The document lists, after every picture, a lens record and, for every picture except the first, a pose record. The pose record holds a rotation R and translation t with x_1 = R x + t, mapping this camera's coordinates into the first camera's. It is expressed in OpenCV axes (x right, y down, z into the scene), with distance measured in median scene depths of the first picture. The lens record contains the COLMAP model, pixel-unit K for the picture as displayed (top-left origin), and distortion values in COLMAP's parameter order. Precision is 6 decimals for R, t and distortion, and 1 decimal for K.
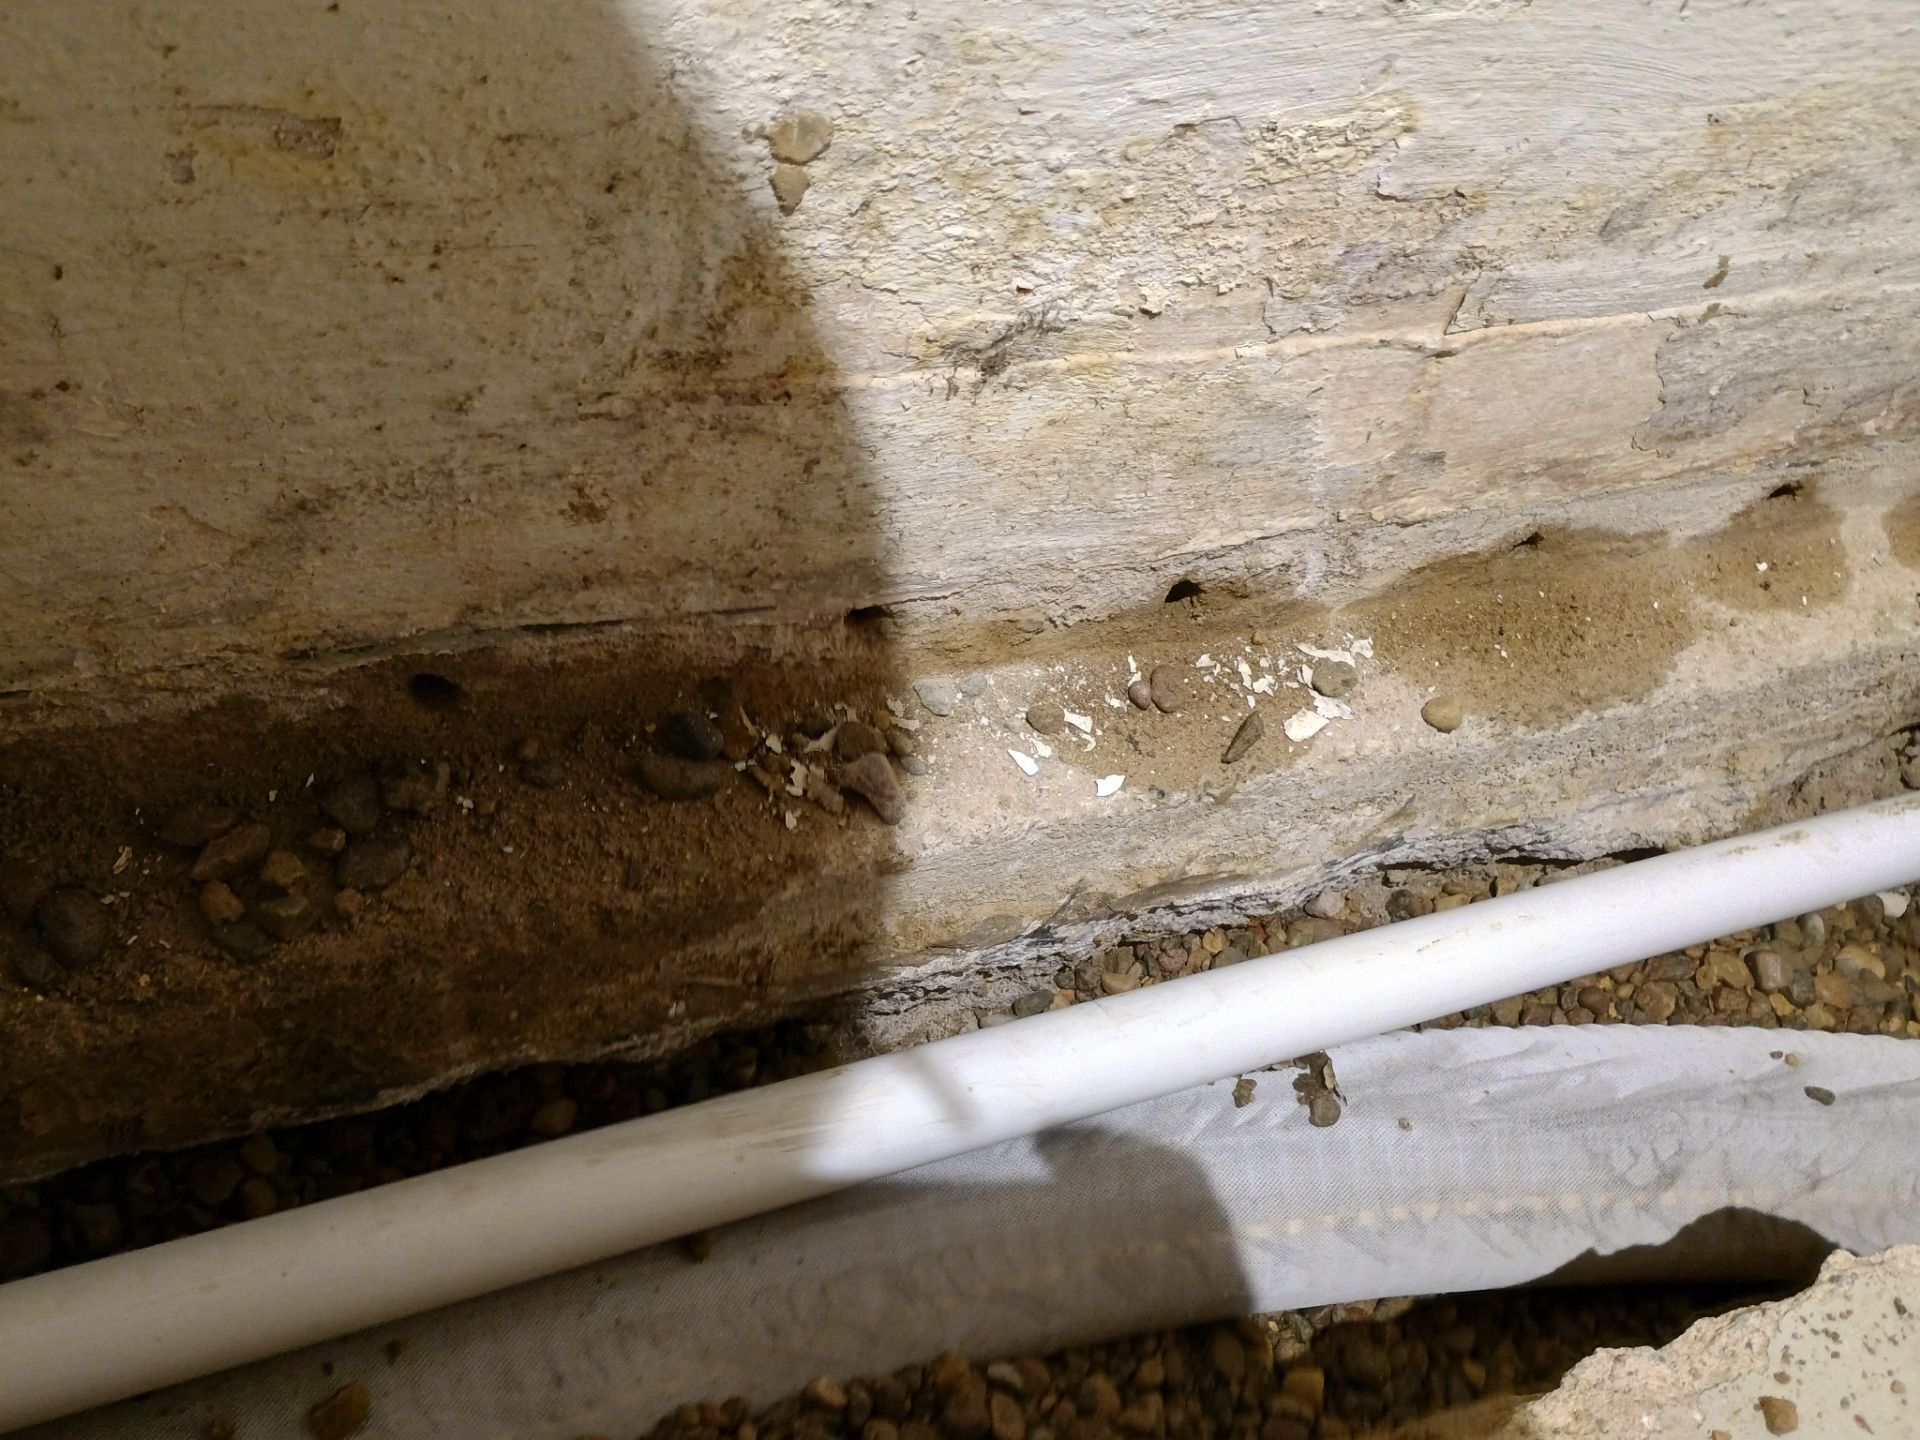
lens RADIAL K [[1676.3, 0, 960.0], [0, 1676.3, 720.0], [0, 0, 1]] dist [0.078450, -0.107290]
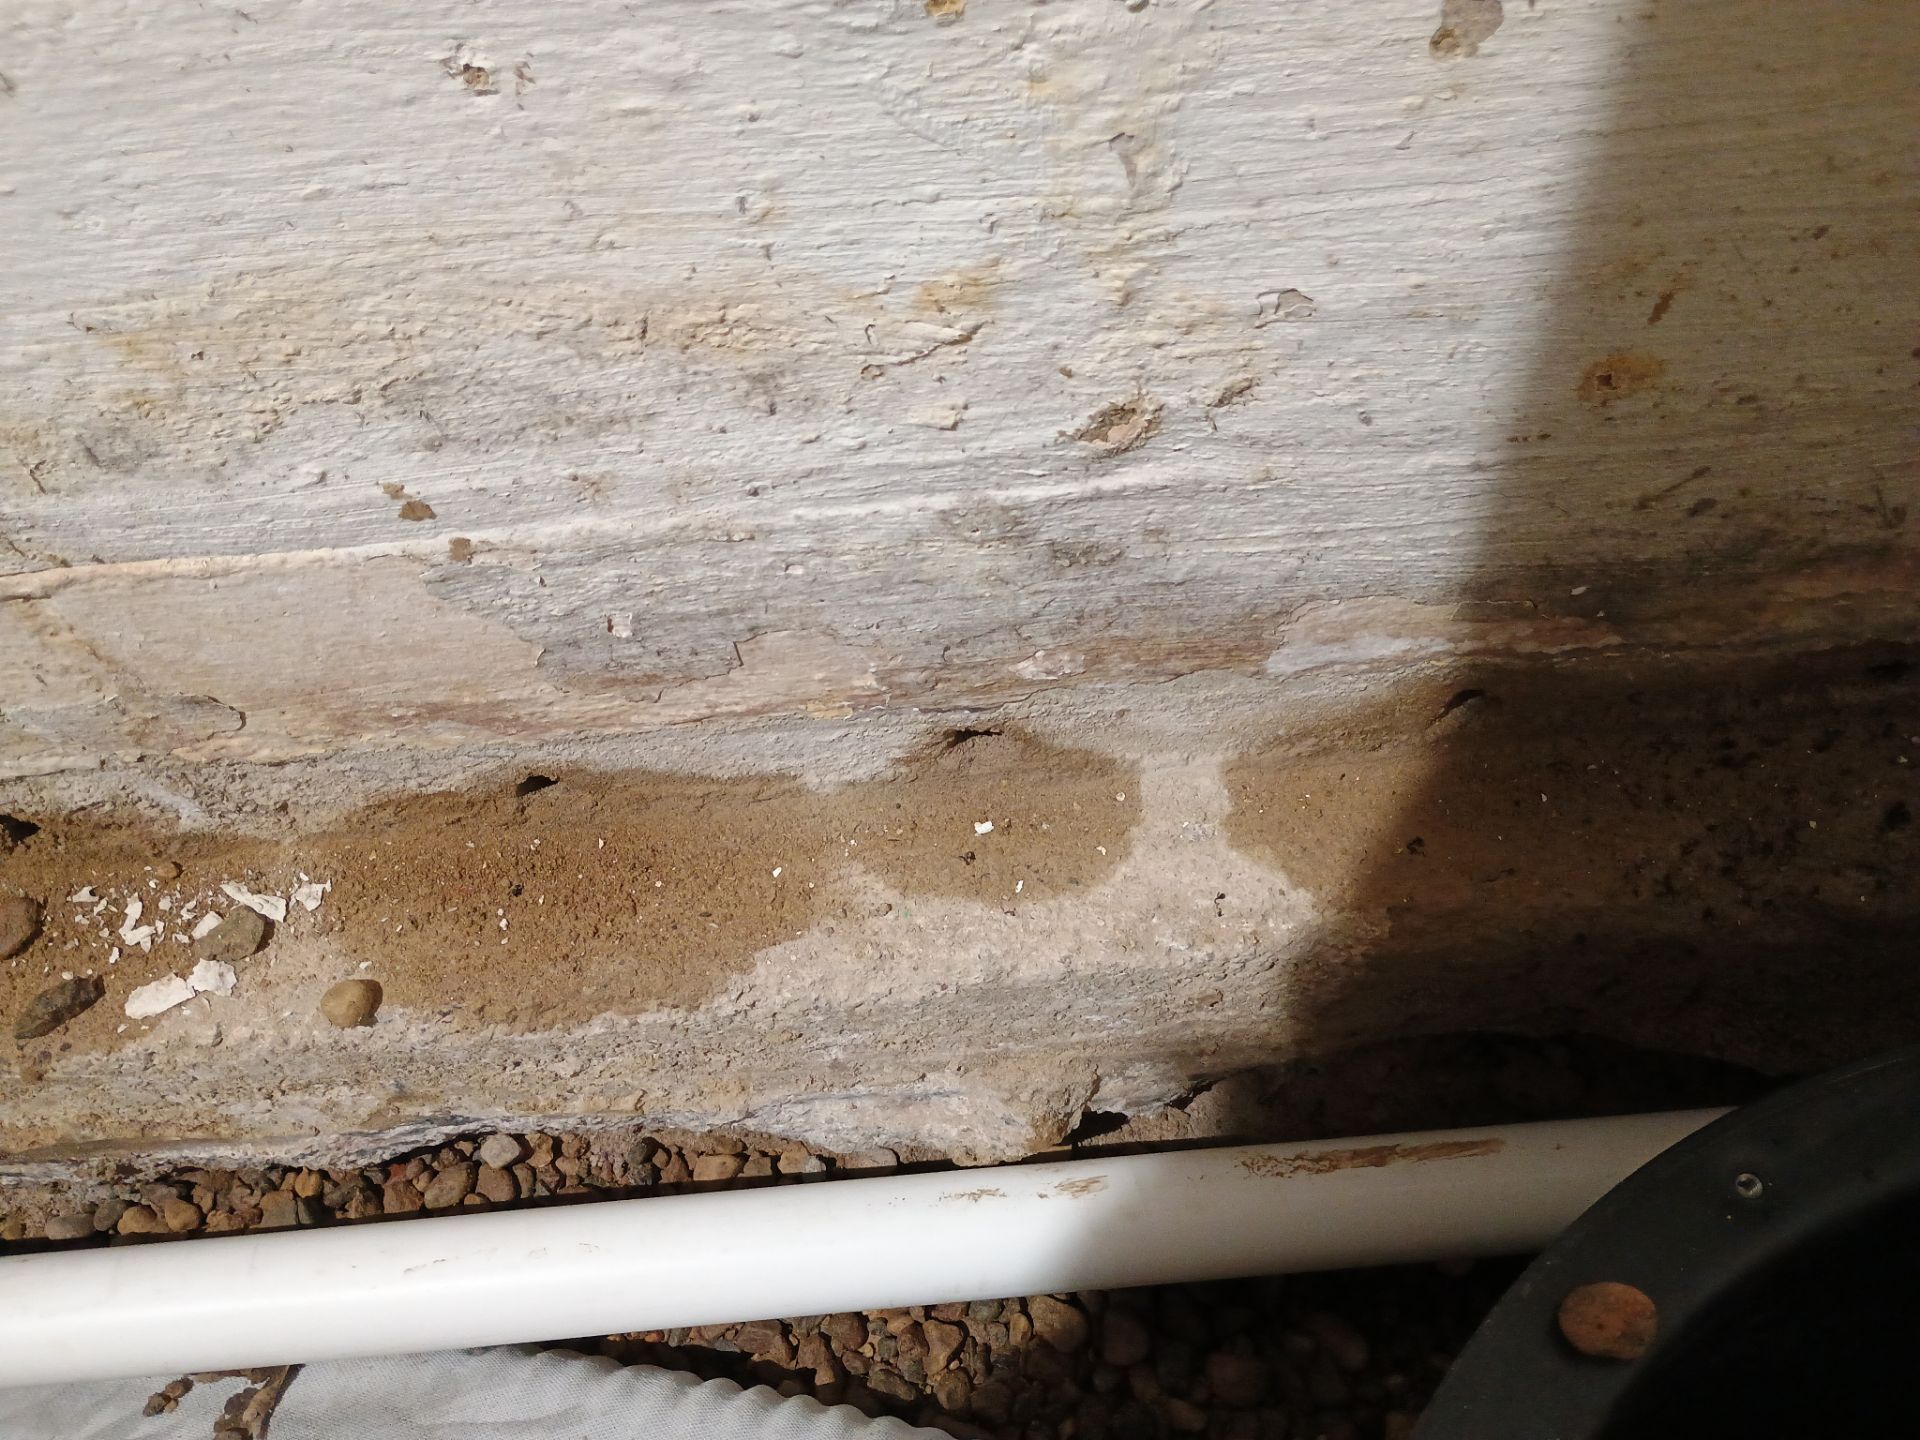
lens RADIAL K [[1676.3, 0, 960.0], [0, 1676.3, 720.0], [0, 0, 1]] dist [0.078450, -0.107290]
pose [[0.923634, 0.119596, -0.364138, 0.801981], [-0.082198, 0.989774, 0.116582, -0.242347], [0.374357, -0.077748, 0.924020, 0.398252]]
